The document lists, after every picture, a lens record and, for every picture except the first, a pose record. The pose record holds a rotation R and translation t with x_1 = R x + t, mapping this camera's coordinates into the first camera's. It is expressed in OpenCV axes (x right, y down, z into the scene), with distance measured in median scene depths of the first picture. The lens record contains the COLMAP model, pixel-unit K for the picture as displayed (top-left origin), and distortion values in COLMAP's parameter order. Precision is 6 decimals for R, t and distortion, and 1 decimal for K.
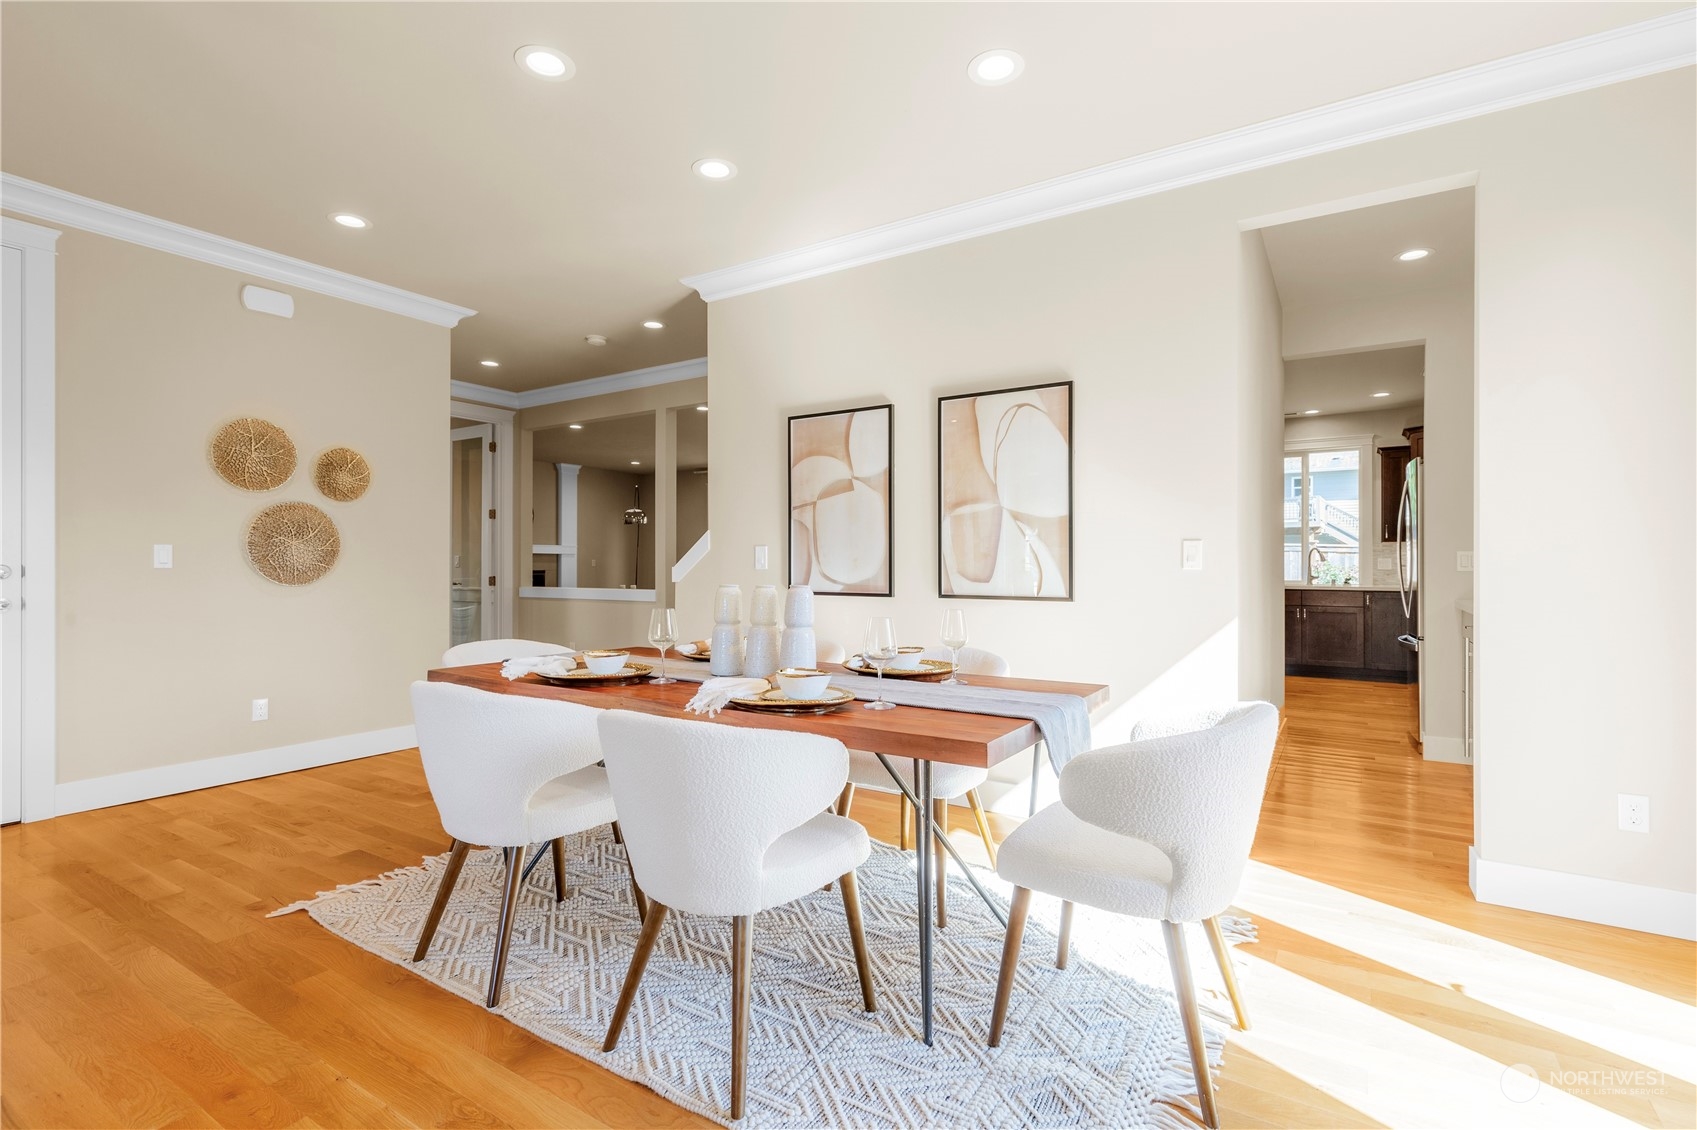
lens RADIAL K [[794.9, 0, 848.5], [0, 794.9, 565.0], [0, 0, 1]] dist [0.040780, 0.000107]
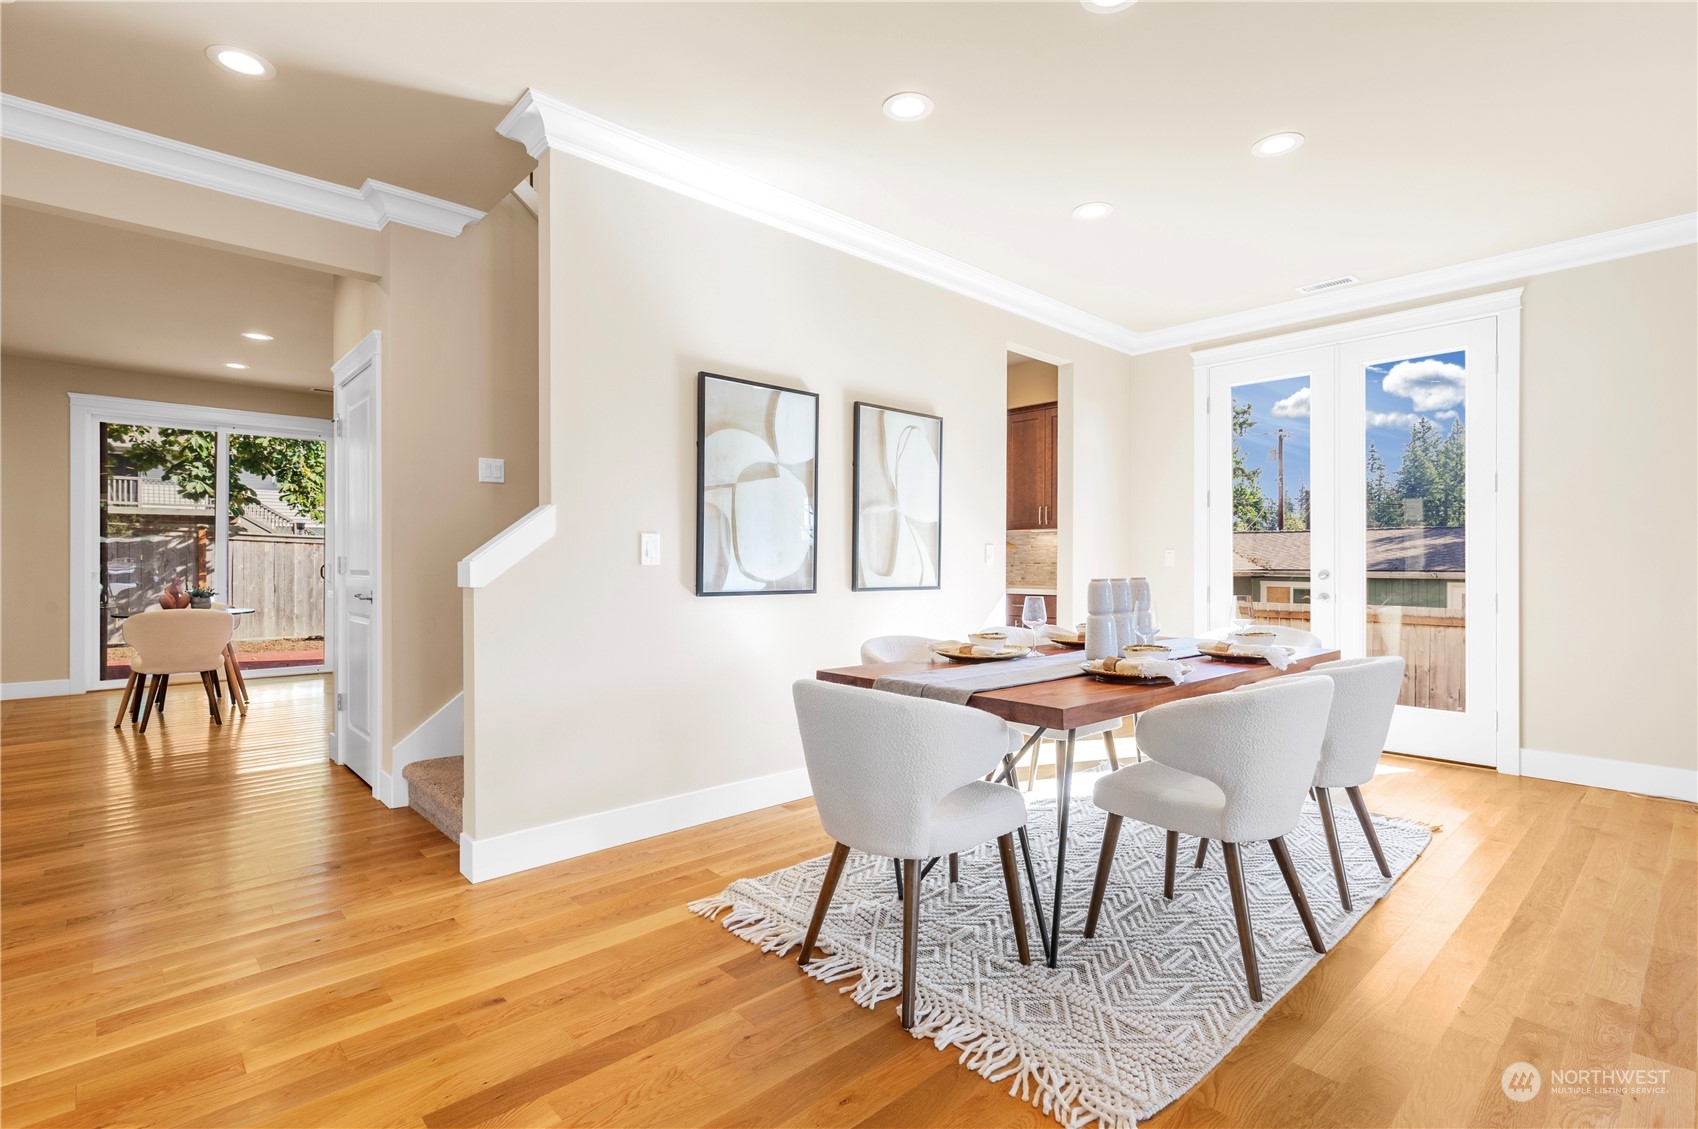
lens RADIAL K [[786.0, 0, 849.0], [0, 786.0, 564.5], [0, 0, 1]] dist [0.025996, -0.000047]
pose [[0.270058, -0.001741, 0.962842, -0.842106], [-0.001950, 0.999995, 0.002355, 0.002919], [-0.962842, -0.002514, 0.270054, 0.691861]]
